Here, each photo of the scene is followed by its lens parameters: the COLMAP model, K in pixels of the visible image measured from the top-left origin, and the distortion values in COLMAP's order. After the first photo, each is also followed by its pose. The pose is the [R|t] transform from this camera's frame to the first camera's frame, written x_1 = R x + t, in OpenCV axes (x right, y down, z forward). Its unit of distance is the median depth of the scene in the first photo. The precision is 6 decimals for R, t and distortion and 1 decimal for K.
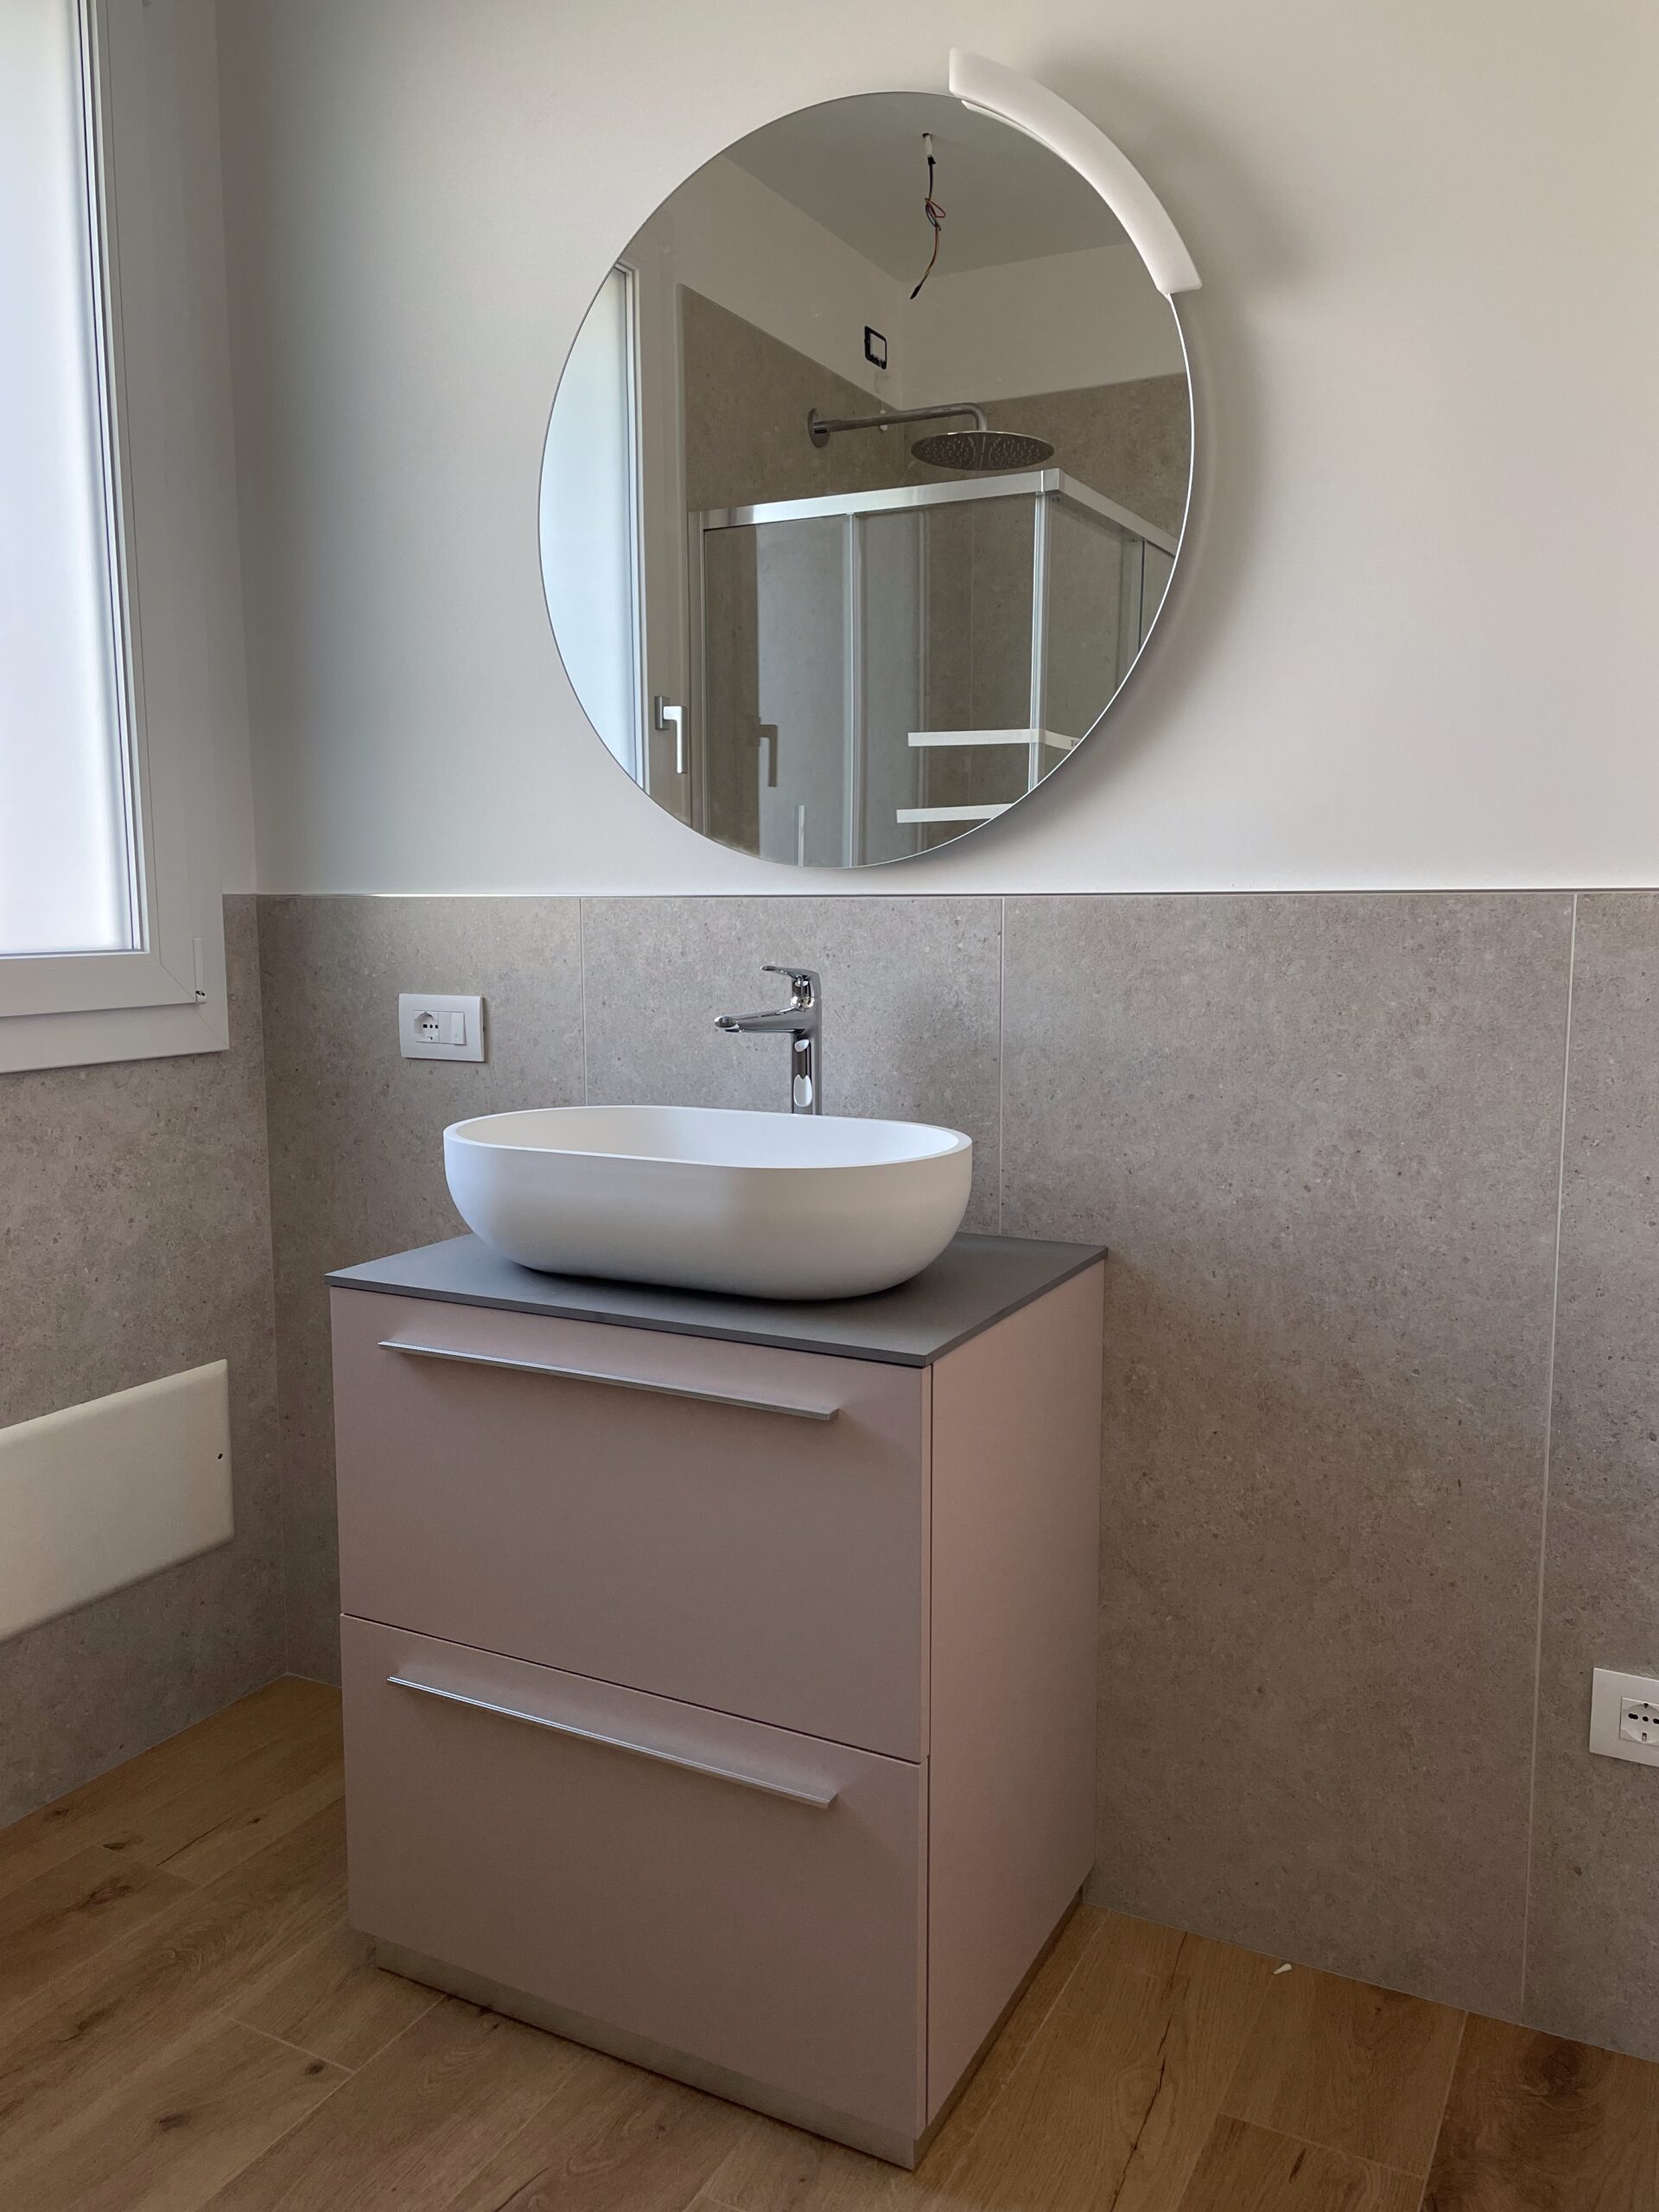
lens RADIAL K [[1659.0, 0, 830.2], [0, 1659.0, 1088.9], [0, 0, 1]] dist [0.055466, -0.063433]
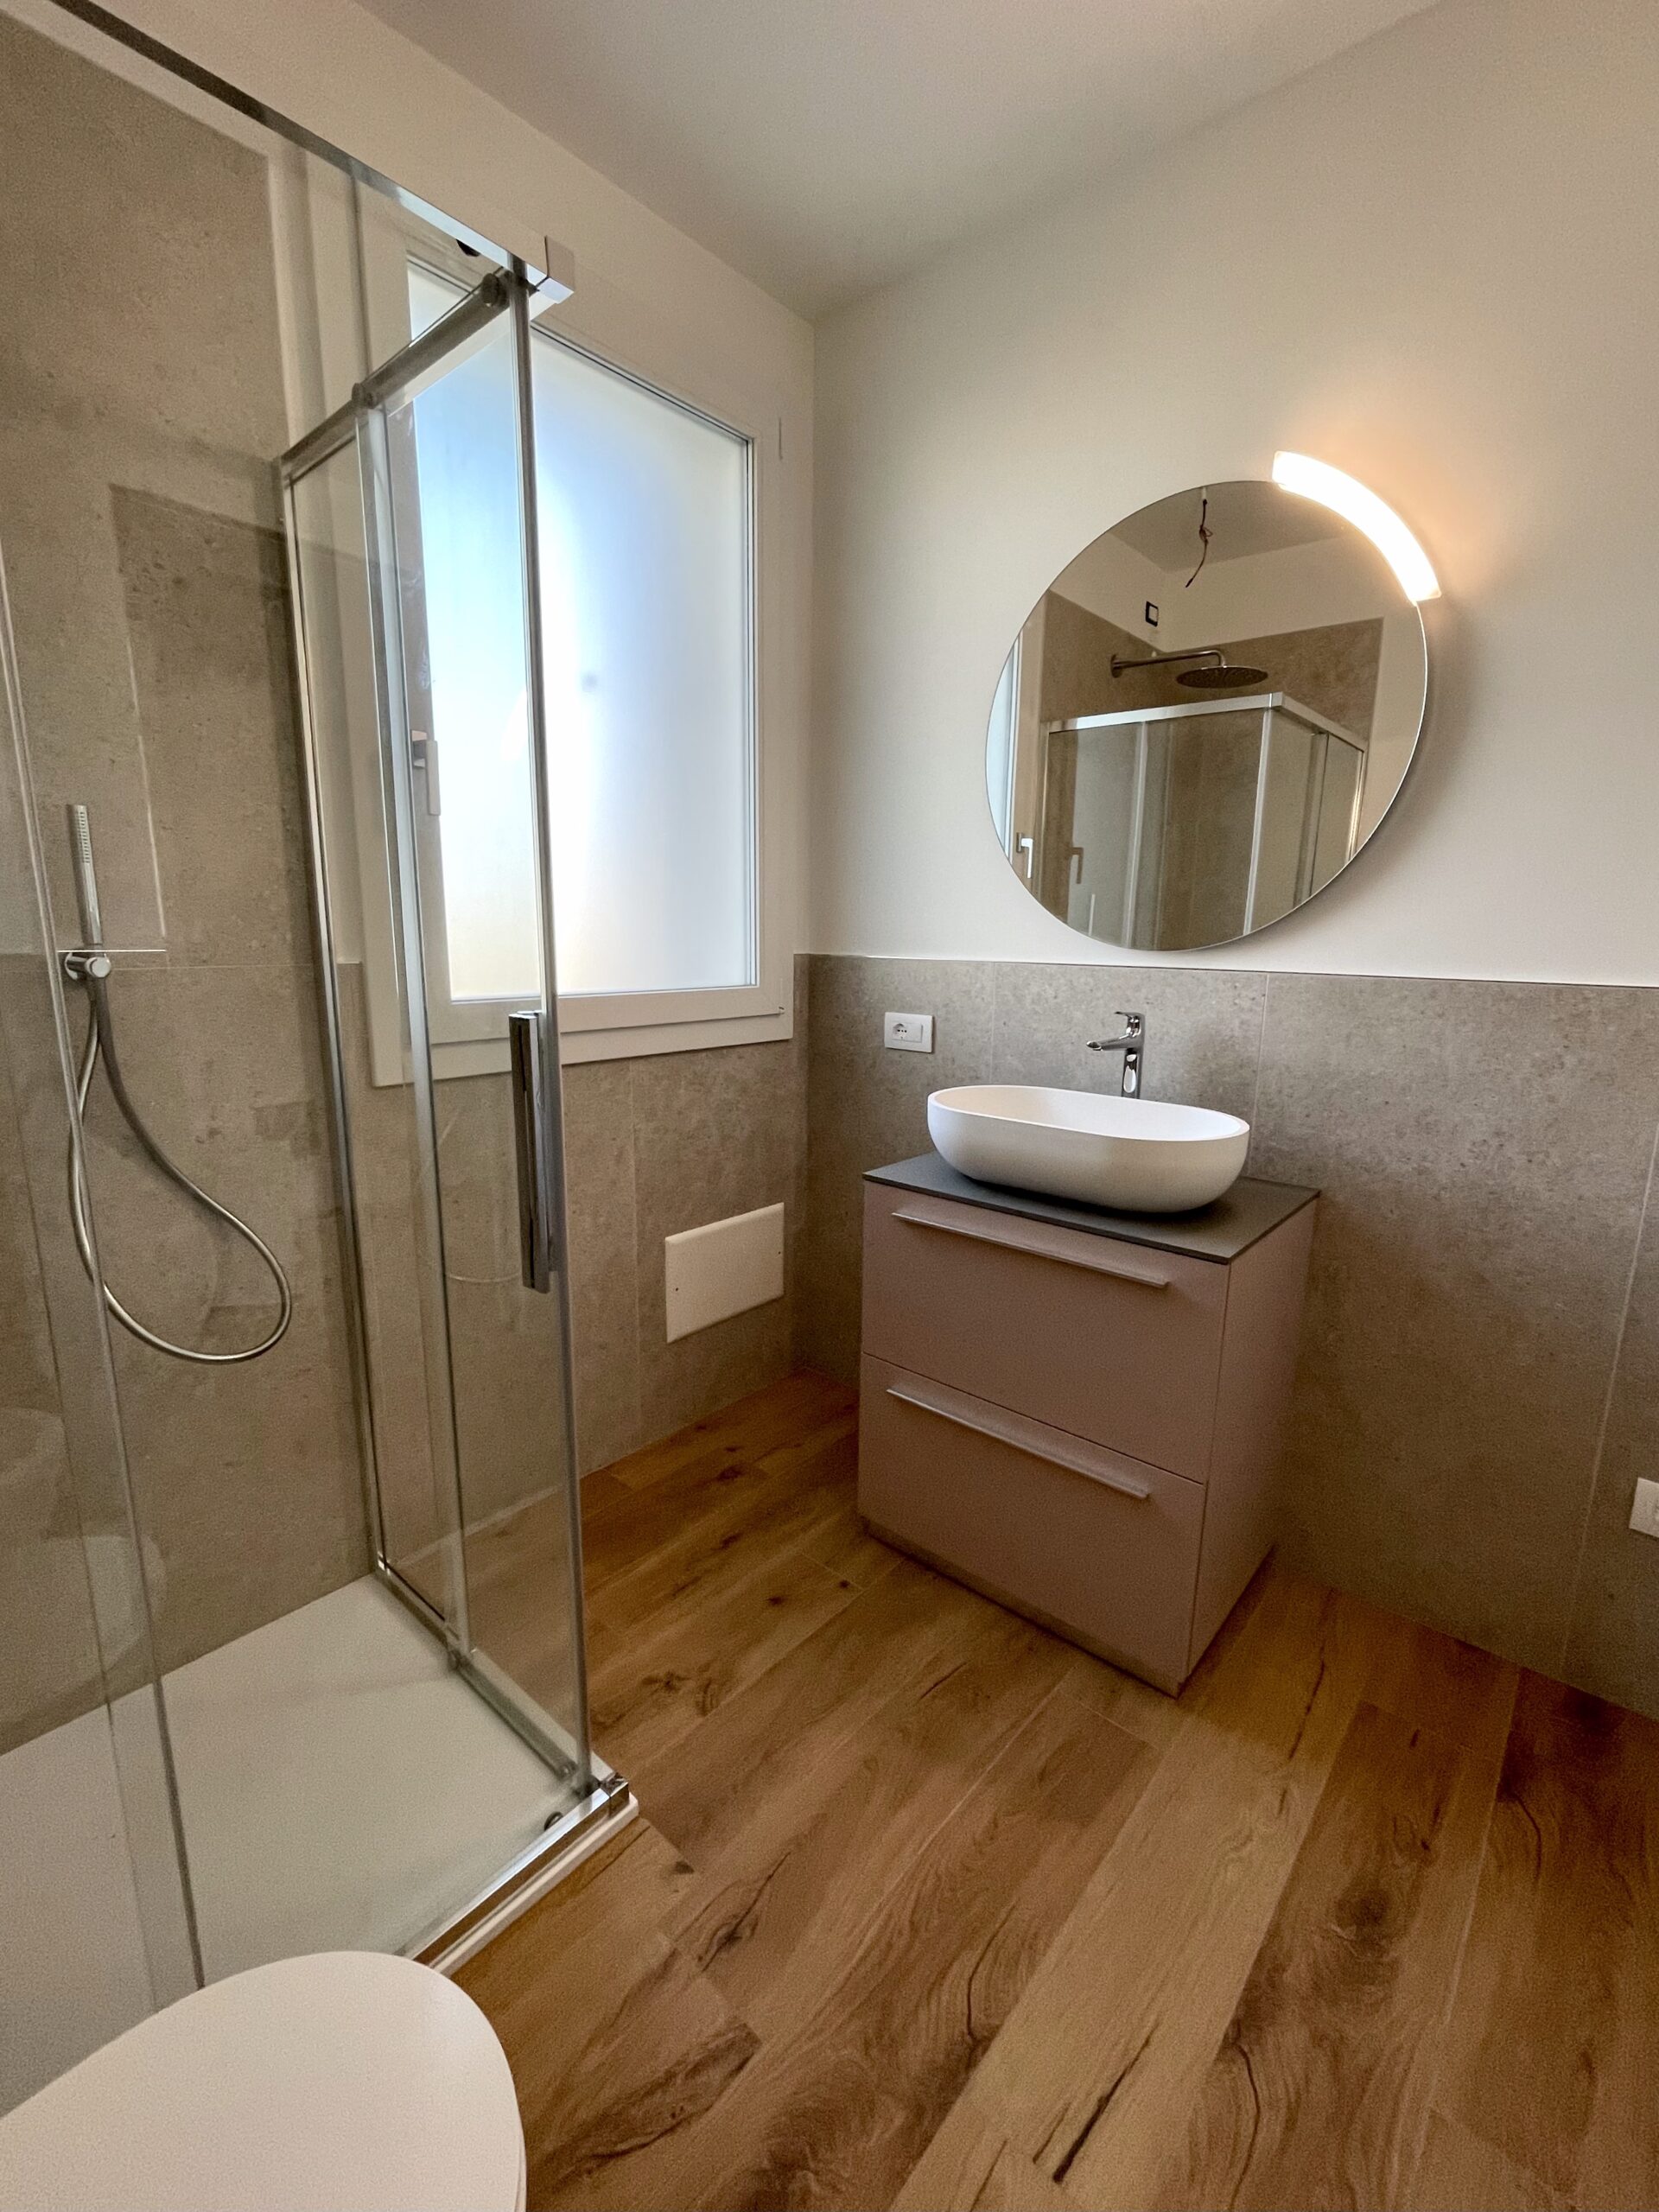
lens RADIAL K [[947.3, 0, 829.8], [0, 947.3, 1096.4], [0, 0, 1]] dist [-0.009481, 0.000256]
pose [[0.973126, 0.056036, -0.223350, -0.102627], [-0.041475, 0.996729, 0.069364, -0.041806], [0.226506, -0.058237, 0.972267, -0.018020]]
